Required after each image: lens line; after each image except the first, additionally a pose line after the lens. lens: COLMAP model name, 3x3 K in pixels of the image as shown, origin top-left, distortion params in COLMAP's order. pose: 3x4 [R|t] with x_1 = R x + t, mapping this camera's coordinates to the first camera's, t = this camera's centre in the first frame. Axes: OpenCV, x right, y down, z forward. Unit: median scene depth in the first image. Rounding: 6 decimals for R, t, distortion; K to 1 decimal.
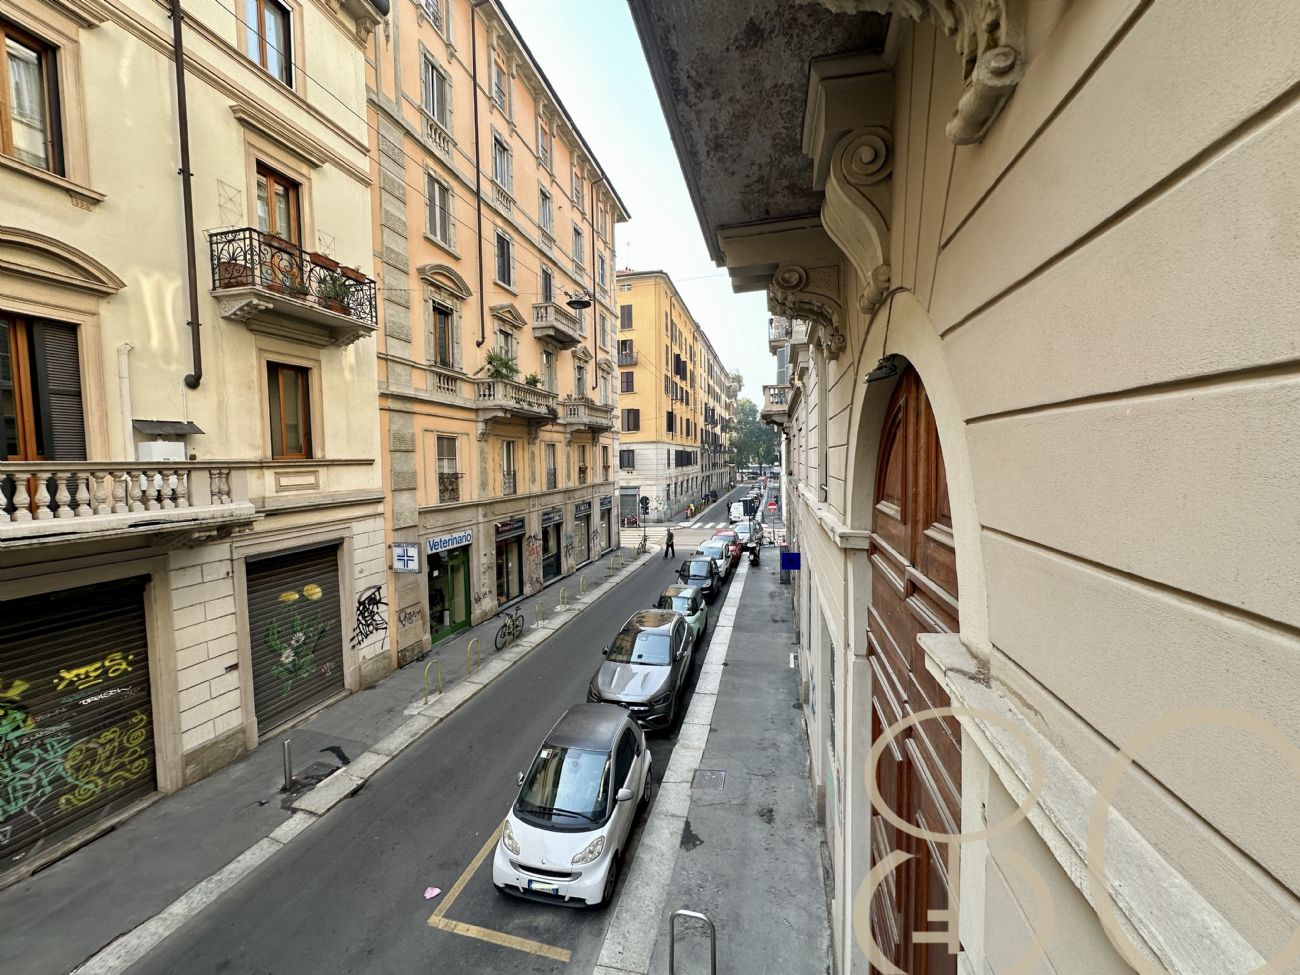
lens RADIAL K [[533.6, 0, 651.7], [0, 533.6, 486.5], [0, 0, 1]] dist [-0.002993, 0.000184]
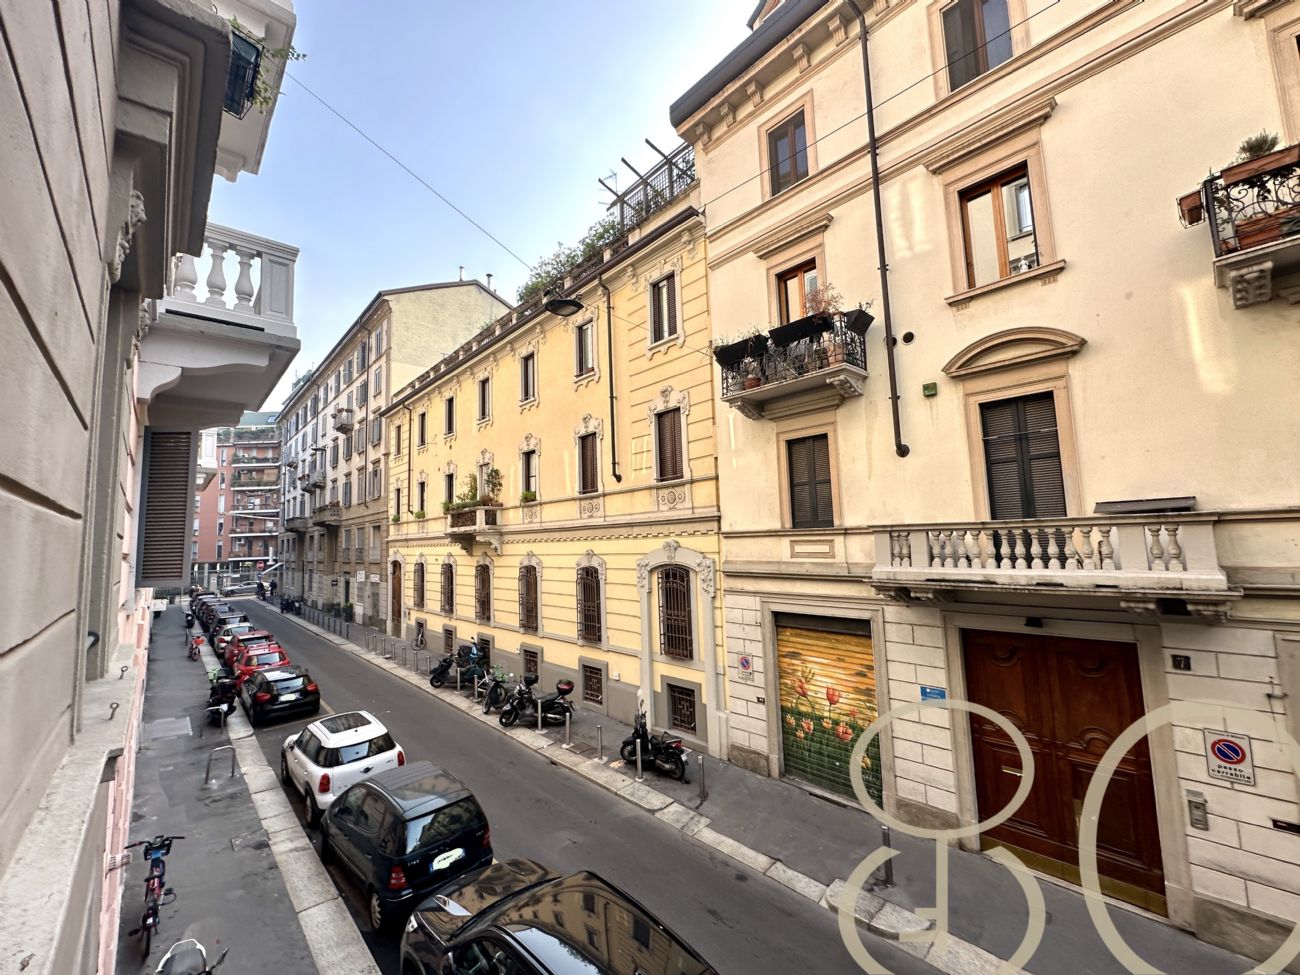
lens RADIAL K [[533.6, 0, 686.8], [0, 533.6, 486.8], [0, 0, 1]] dist [-0.002993, 0.000184]
pose [[-0.536348, -0.042023, -0.842950, 0.284507], [-0.002525, 0.998835, -0.048187, -0.070264], [0.843993, -0.023717, -0.535829, 1.195253]]
